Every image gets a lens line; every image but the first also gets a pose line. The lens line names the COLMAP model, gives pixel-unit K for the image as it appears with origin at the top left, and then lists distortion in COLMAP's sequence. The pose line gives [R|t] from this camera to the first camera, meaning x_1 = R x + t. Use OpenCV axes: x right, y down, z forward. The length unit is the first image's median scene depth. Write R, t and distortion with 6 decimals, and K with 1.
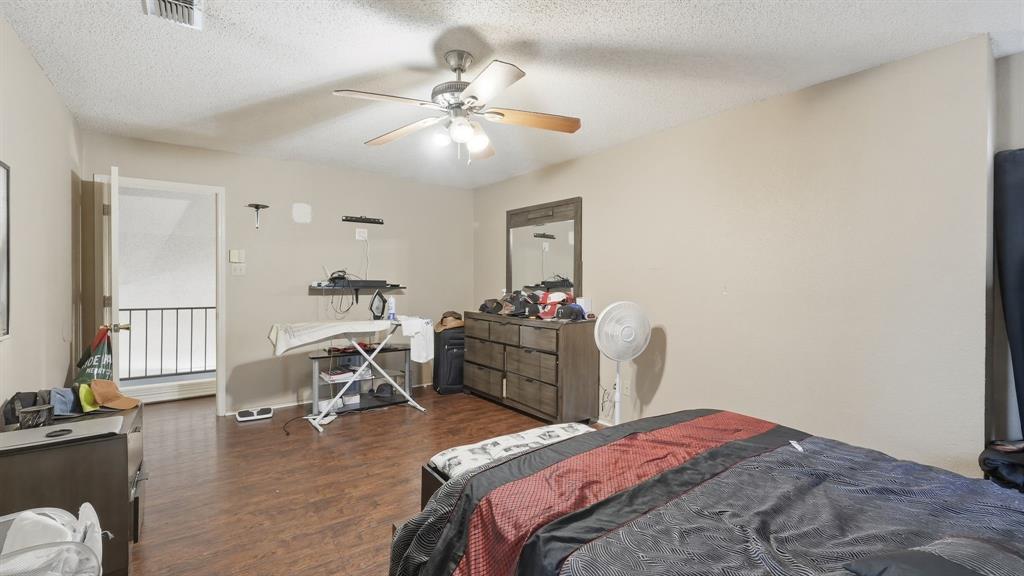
lens RADIAL K [[447.3, 0, 512.0], [0, 447.3, 288.0], [0, 0, 1]] dist [-0.000943, -0.000030]
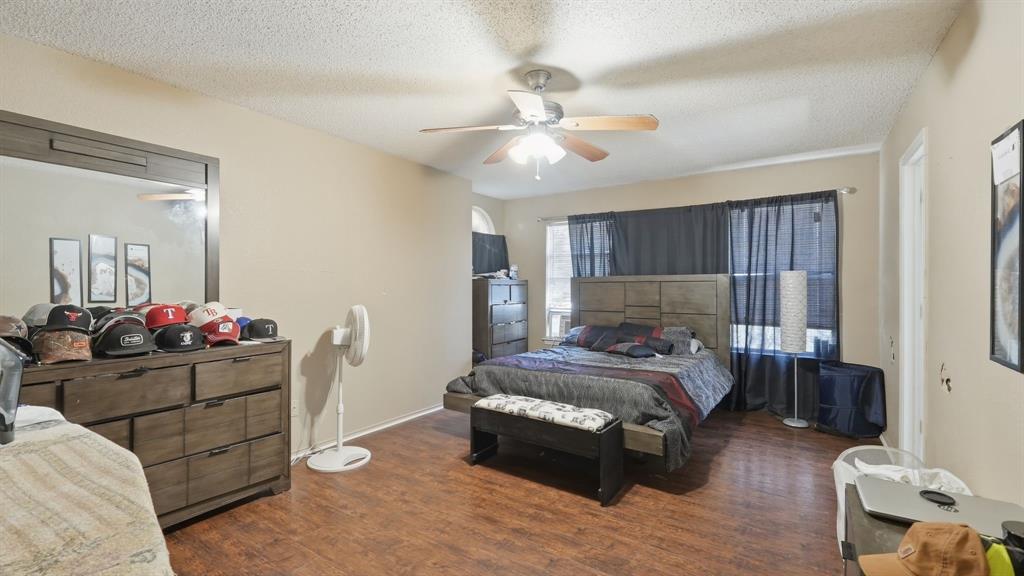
lens RADIAL K [[447.3, 0, 512.0], [0, 447.3, 288.0], [0, 0, 1]] dist [-0.000943, -0.000030]
pose [[-0.337493, -0.008920, 0.941286, -0.705365], [0.012676, 0.999821, 0.014019, -0.014898], [-0.941243, 0.016663, -0.337319, 0.906921]]
